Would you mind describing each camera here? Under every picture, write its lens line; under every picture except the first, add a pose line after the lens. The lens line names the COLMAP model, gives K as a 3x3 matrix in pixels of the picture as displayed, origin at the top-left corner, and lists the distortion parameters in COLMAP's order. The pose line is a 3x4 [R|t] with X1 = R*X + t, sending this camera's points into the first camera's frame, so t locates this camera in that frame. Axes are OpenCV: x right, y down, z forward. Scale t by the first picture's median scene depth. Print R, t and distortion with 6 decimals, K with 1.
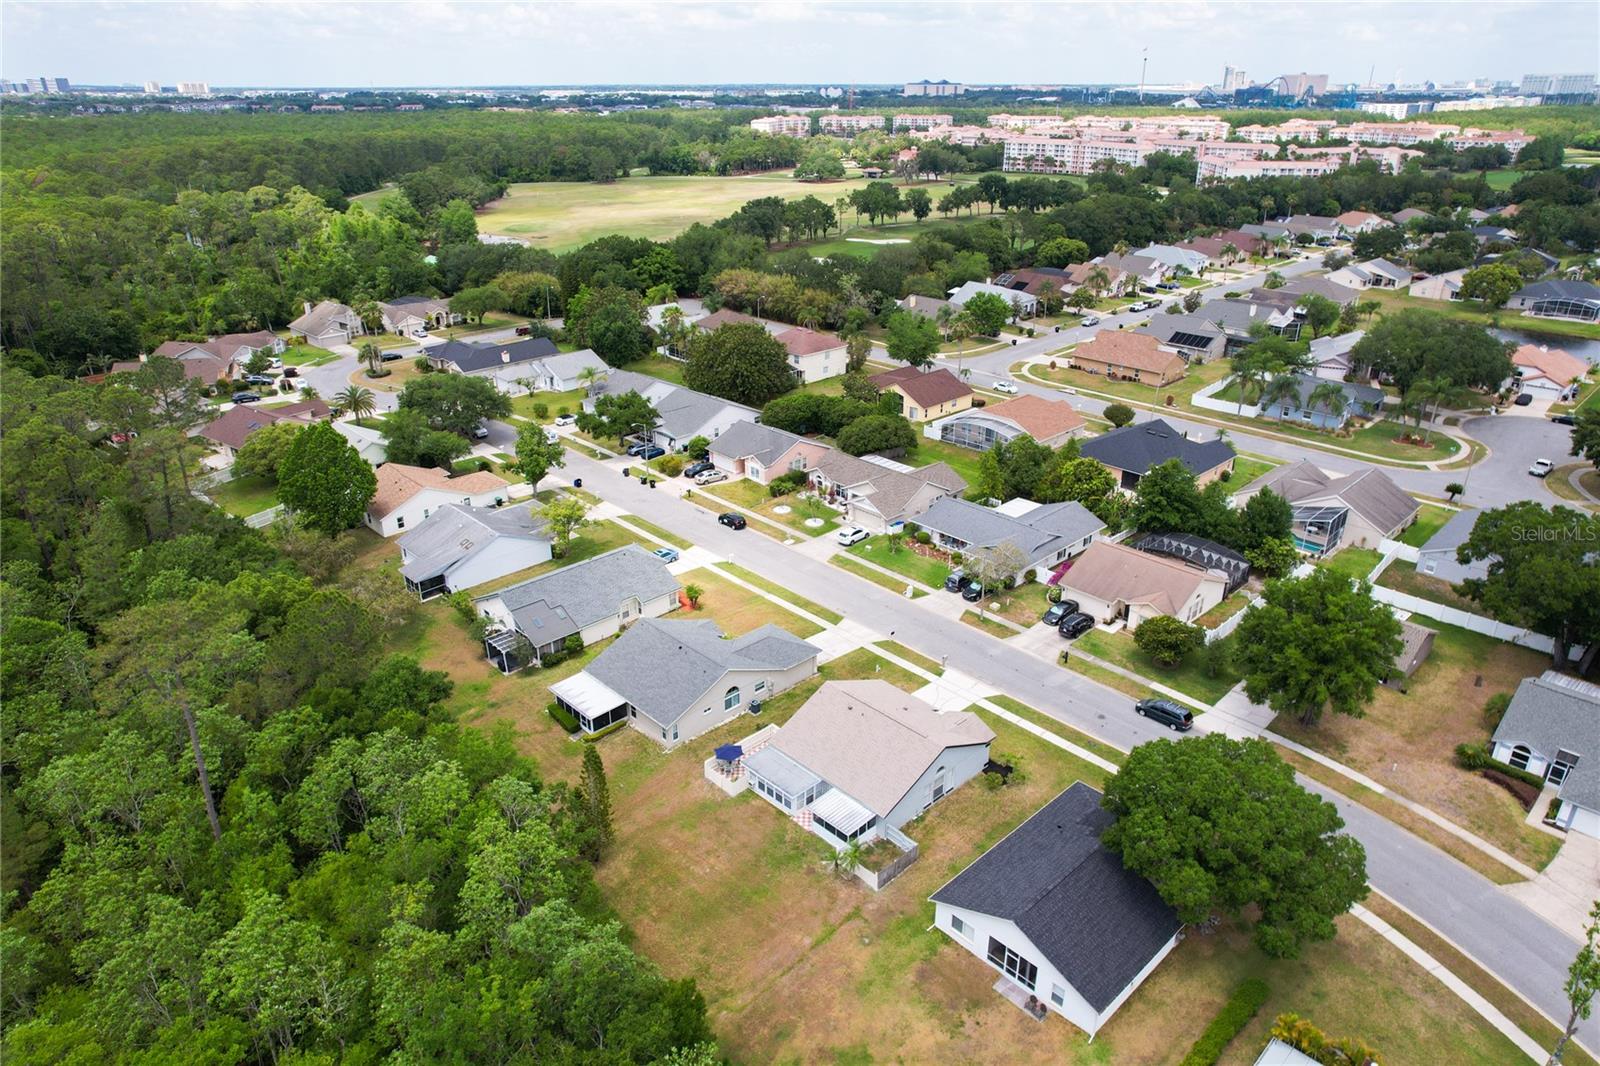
lens RADIAL K [[1027.0, 0, 808.3], [0, 1027.0, 515.9], [0, 0, 1]] dist [-0.051019, 0.058675]
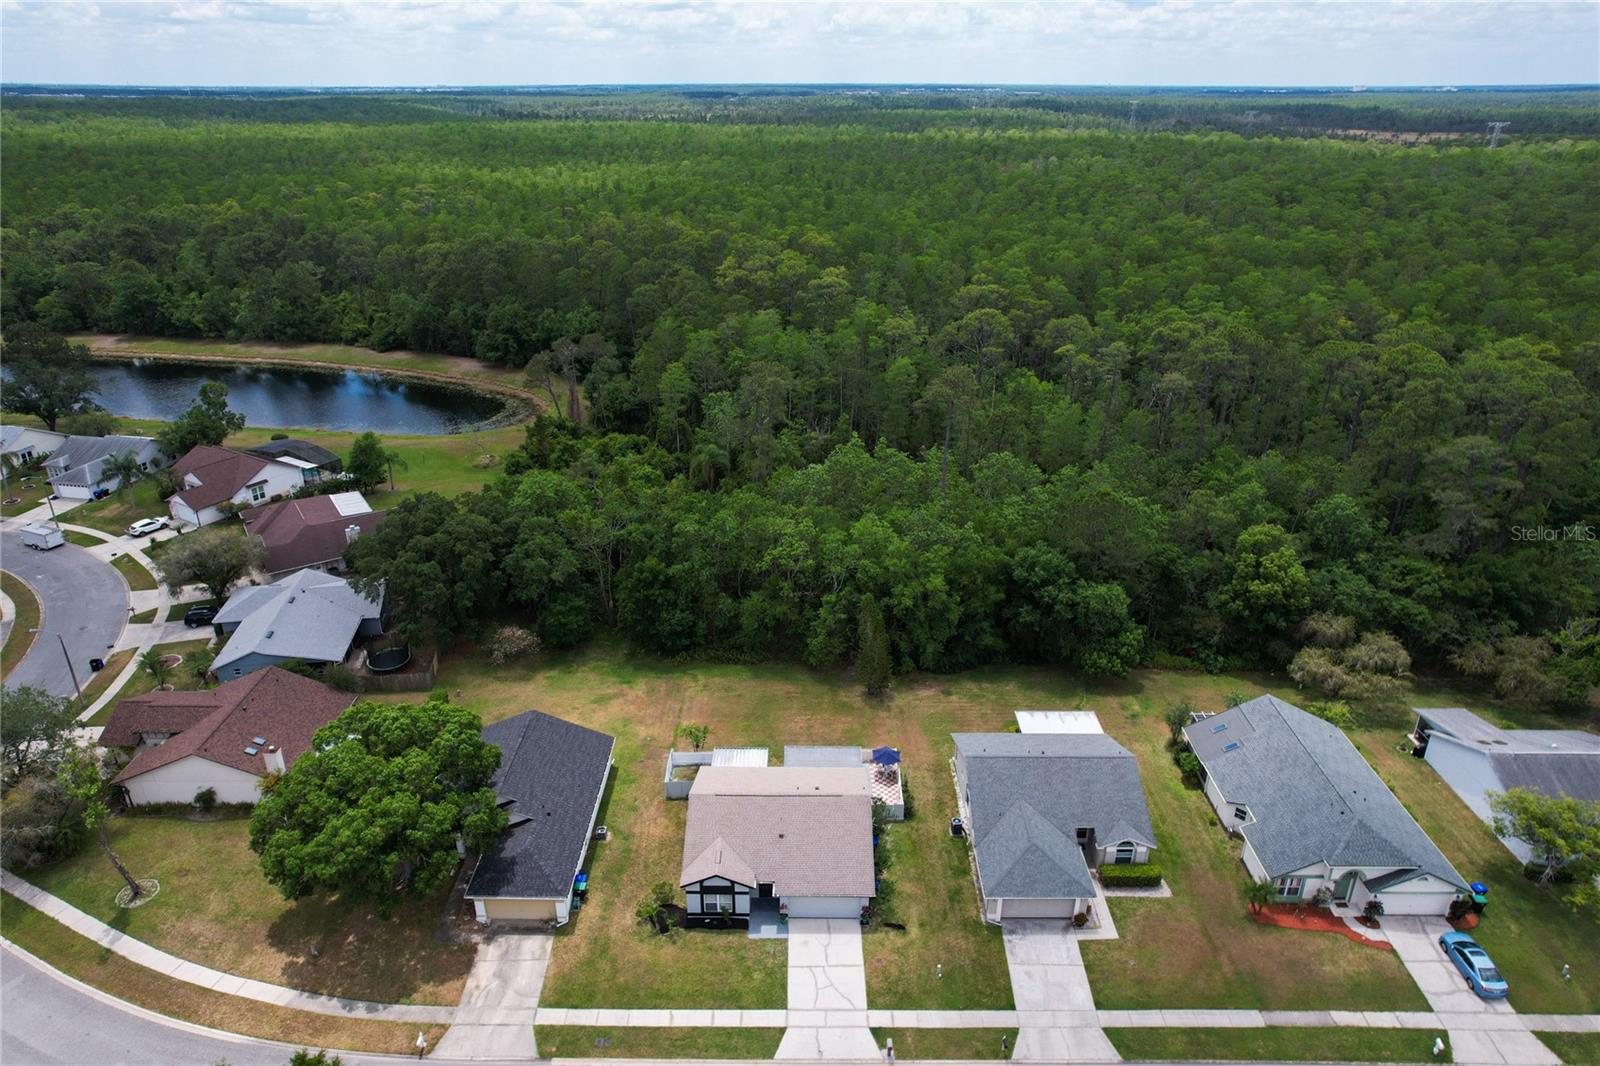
lens RADIAL K [[1027.2, 0, 801.8], [0, 1027.2, 522.3], [0, 0, 1]] dist [-0.063883, 0.065415]
pose [[-0.700472, 0.280660, -0.656177, 0.341346], [-0.283158, 0.734671, 0.616506, -0.314558], [0.655103, 0.617648, -0.435145, 0.747861]]
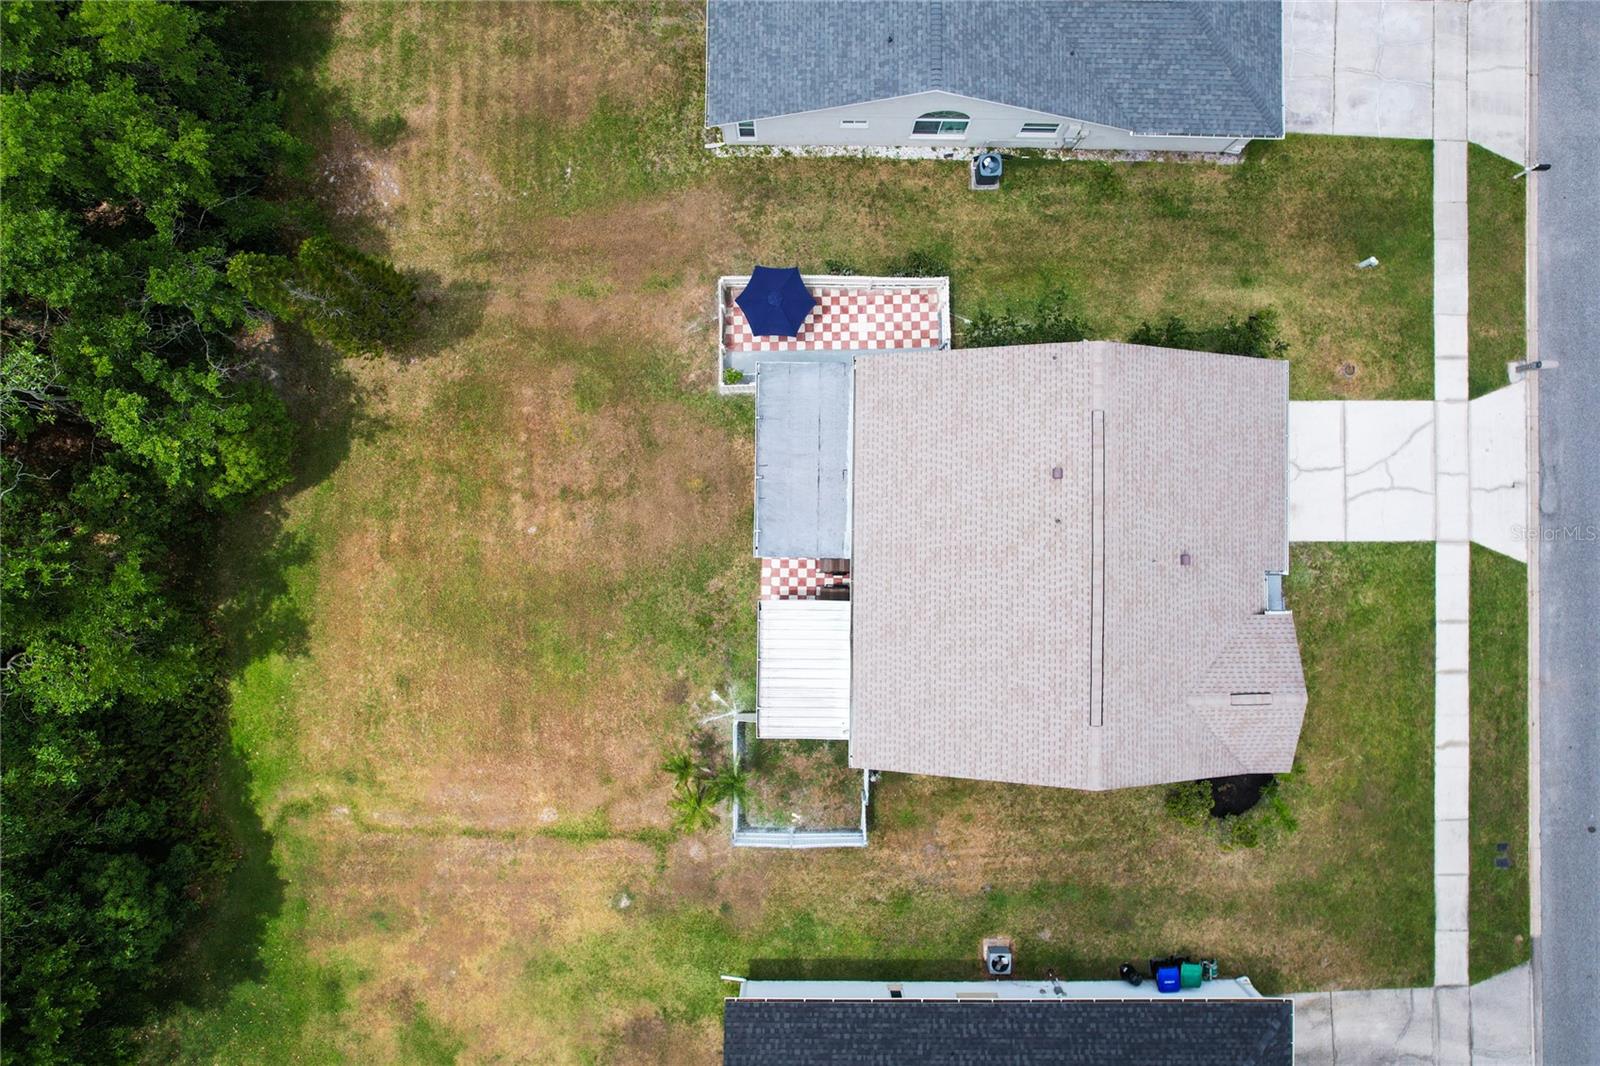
lens RADIAL K [[1016.7, 0, 797.7], [0, 1016.7, 530.9], [0, 0, 1]] dist [-0.050939, 0.054429]
pose [[0.713568, 0.700563, -0.005681, -0.004222], [-0.280157, 0.292771, 0.914220, -0.062357], [0.642132, -0.650766, 0.405179, 0.477529]]
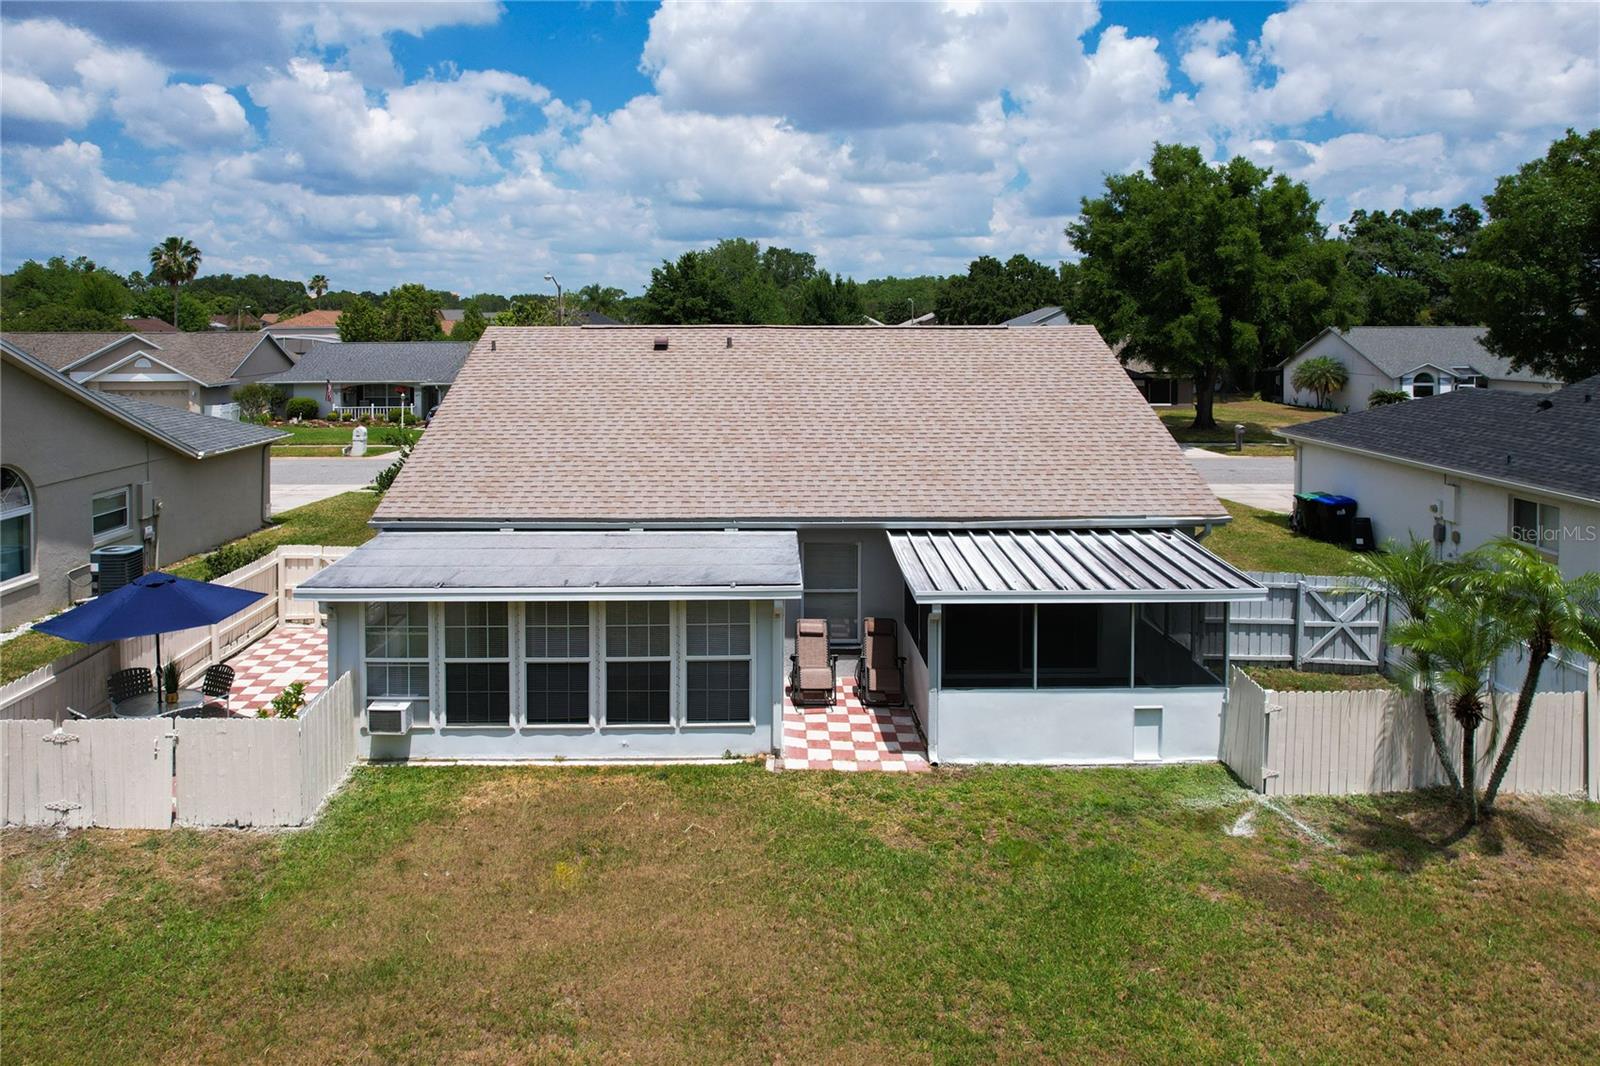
lens RADIAL K [[1082.8, 0, 776.2], [0, 1082.8, 331.2], [0, 0, 1]] dist [-0.039596, 0.031558]
pose [[0.685613, -0.007431, 0.727928, -0.078636], [0.285752, 0.922436, -0.259725, 0.158106], [-0.669538, 0.386078, 0.634558, 0.494433]]
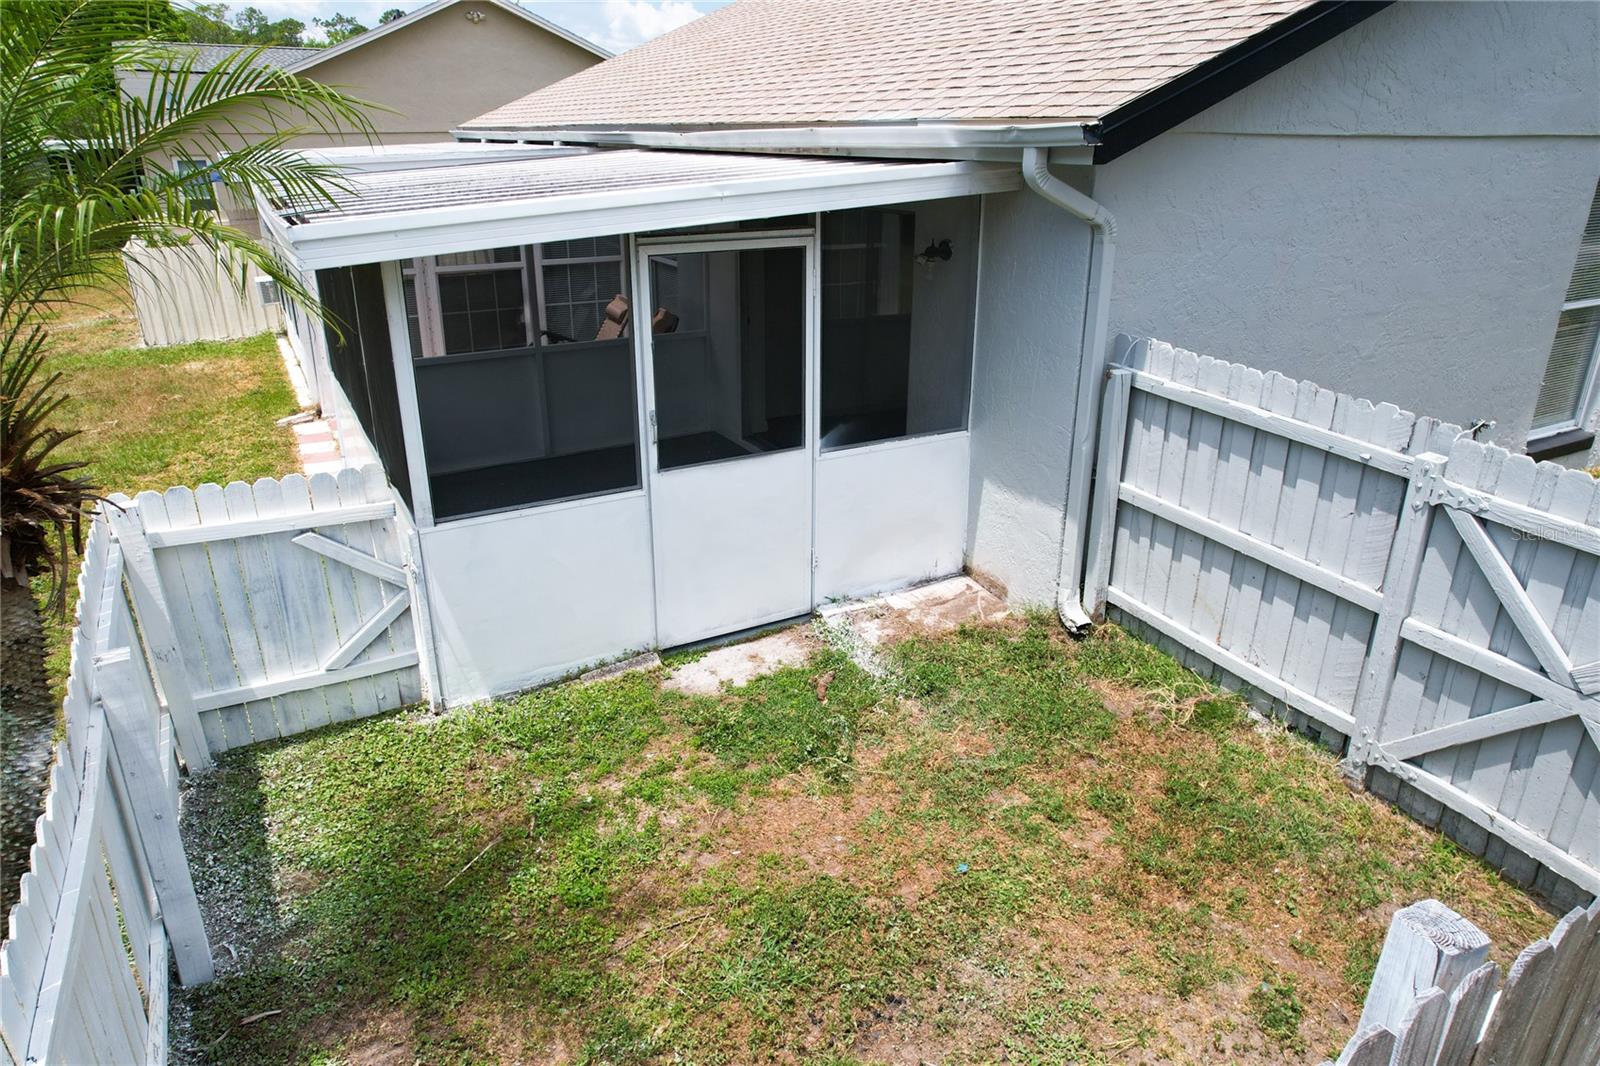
lens RADIAL K [[1027.0, 0, 808.3], [0, 1027.0, 515.9], [0, 0, 1]] dist [-0.051019, 0.058675]
pose [[0.967105, 0.093752, -0.236471, 0.040983], [-0.104287, 0.994019, -0.032415, 0.173851], [0.232018, 0.056010, 0.971098, 0.513002]]
